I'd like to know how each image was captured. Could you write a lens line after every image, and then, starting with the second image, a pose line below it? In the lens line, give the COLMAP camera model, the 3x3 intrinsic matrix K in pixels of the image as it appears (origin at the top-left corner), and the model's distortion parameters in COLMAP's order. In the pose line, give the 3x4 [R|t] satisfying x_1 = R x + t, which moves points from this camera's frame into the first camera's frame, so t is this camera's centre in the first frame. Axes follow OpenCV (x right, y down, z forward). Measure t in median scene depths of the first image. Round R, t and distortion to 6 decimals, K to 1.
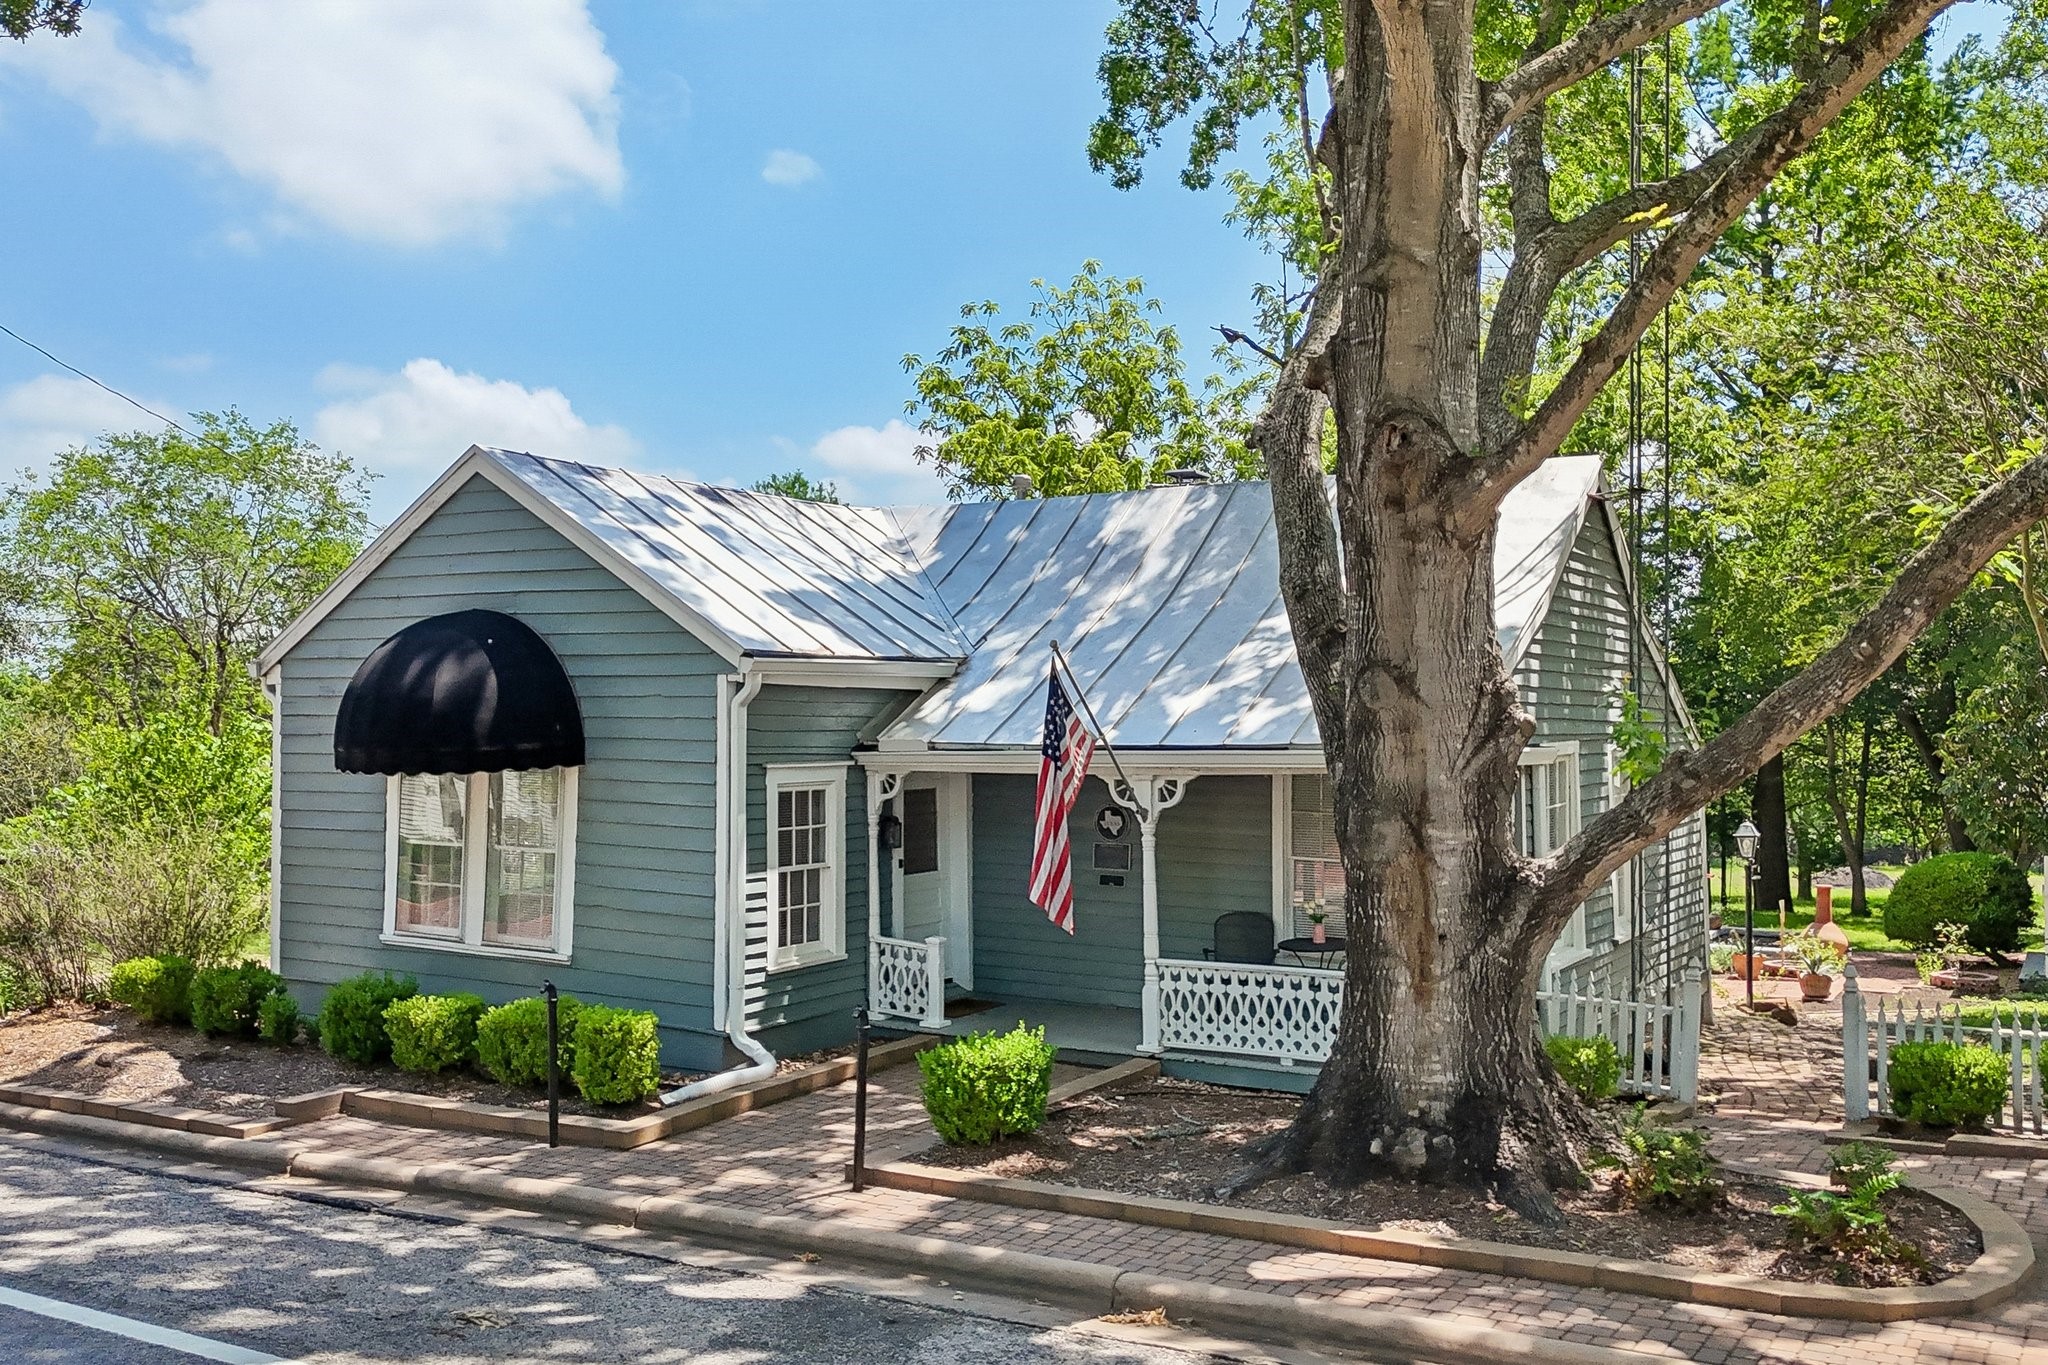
lens RADIAL K [[1421.5, 0, 1024.0], [0, 1421.5, 682.5], [0, 0, 1]] dist [0.031792, -0.030562]
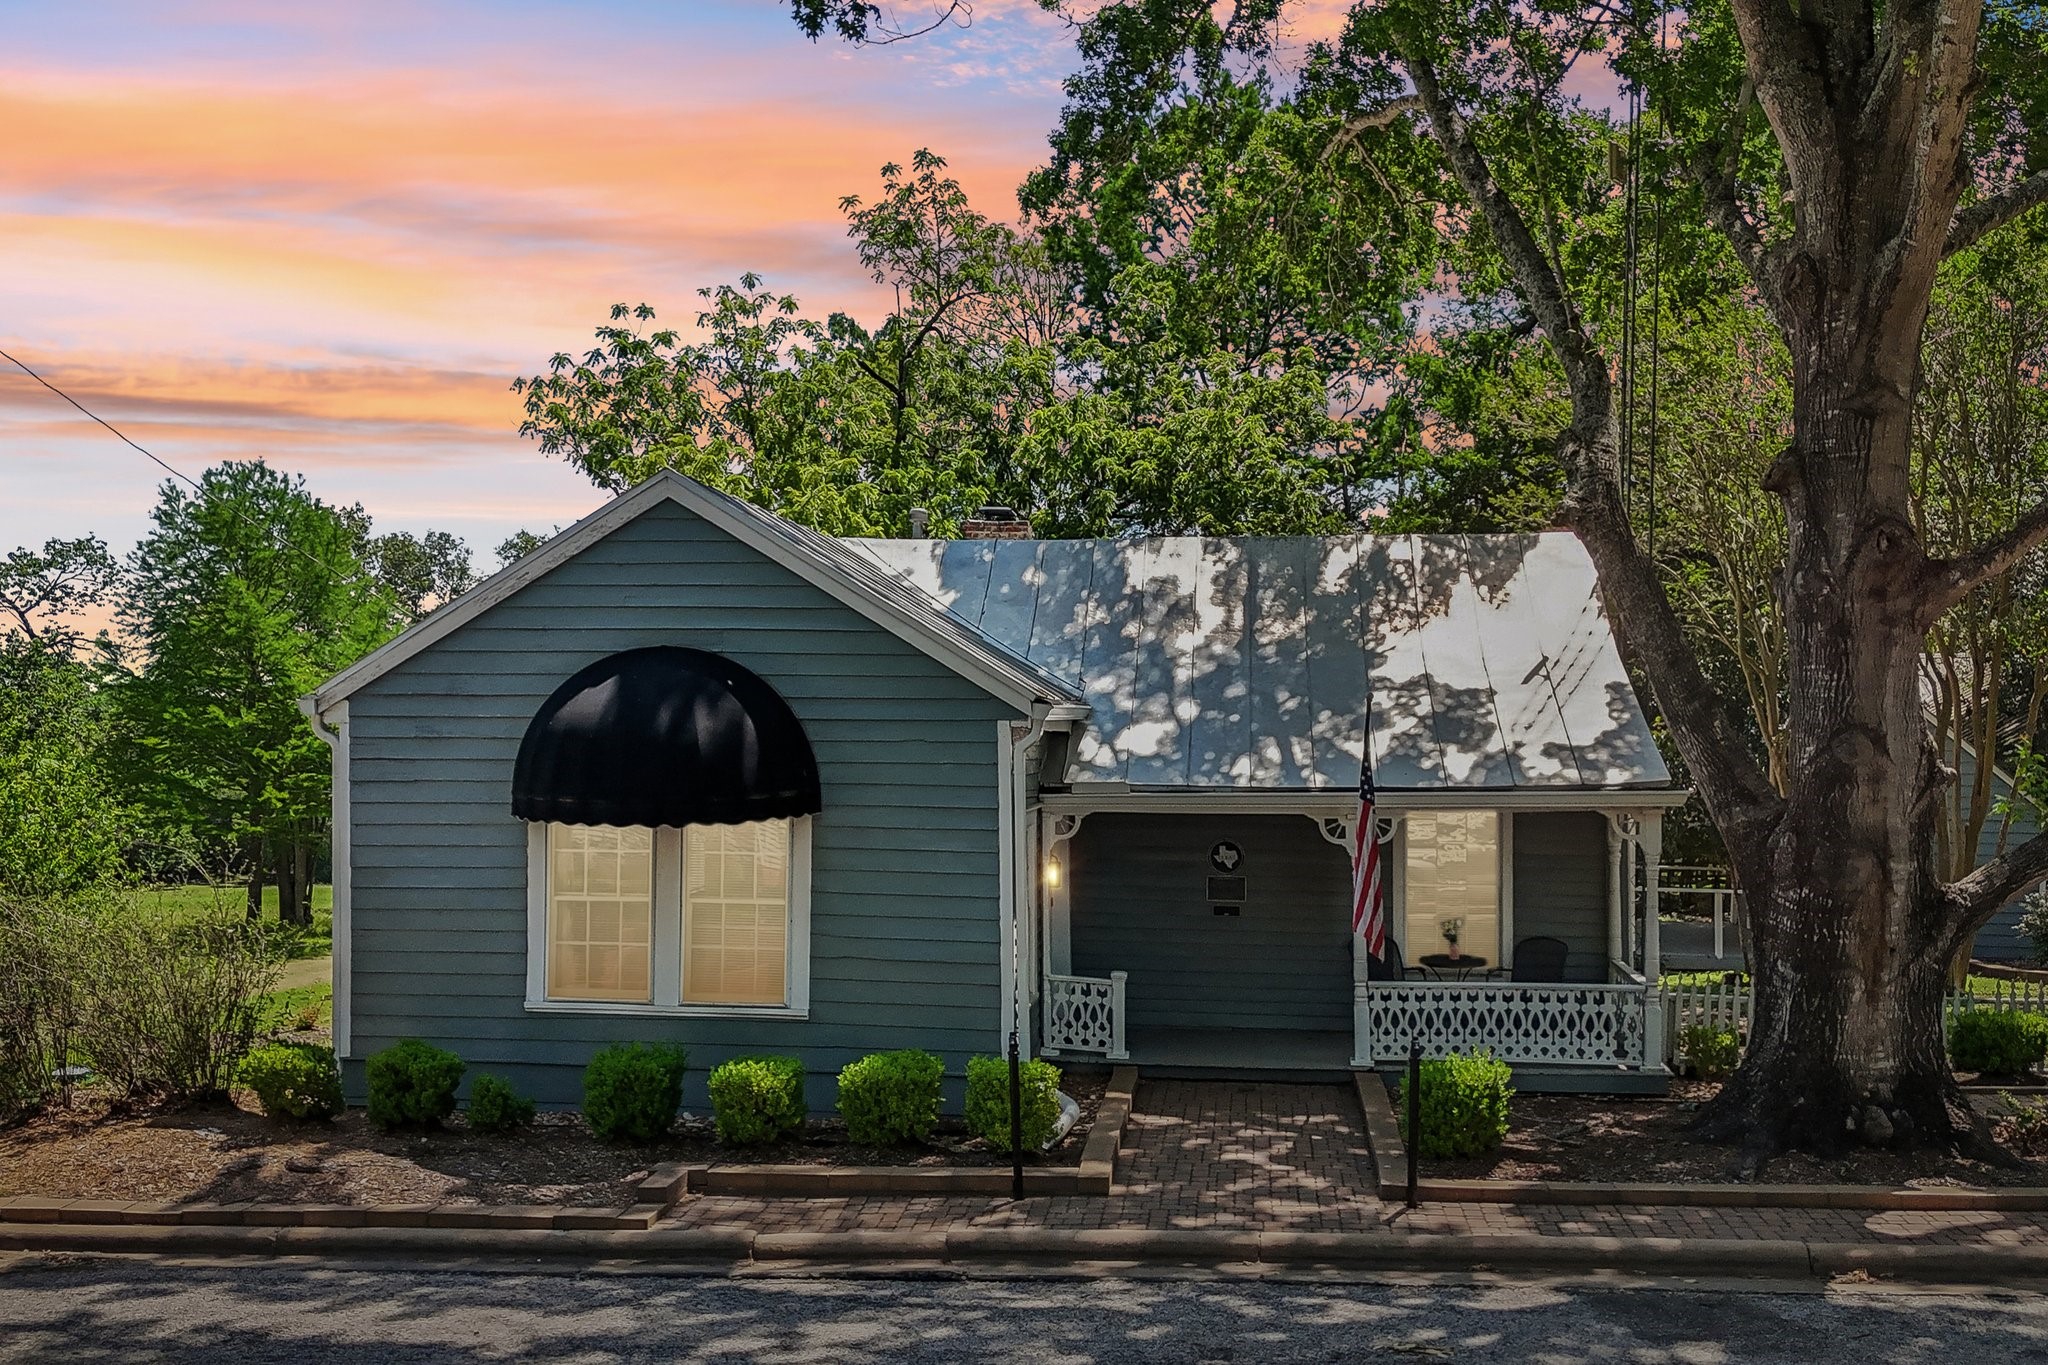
lens RADIAL K [[1426.8, 0, 1023.7], [0, 1426.8, 740.5], [0, 0, 1]] dist [0.009583, -0.003485]
pose [[0.945482, 0.000454, 0.325675, -0.742193], [-0.009121, 0.999644, 0.025088, -0.023301], [-0.325548, -0.026691, 0.945149, 0.077293]]
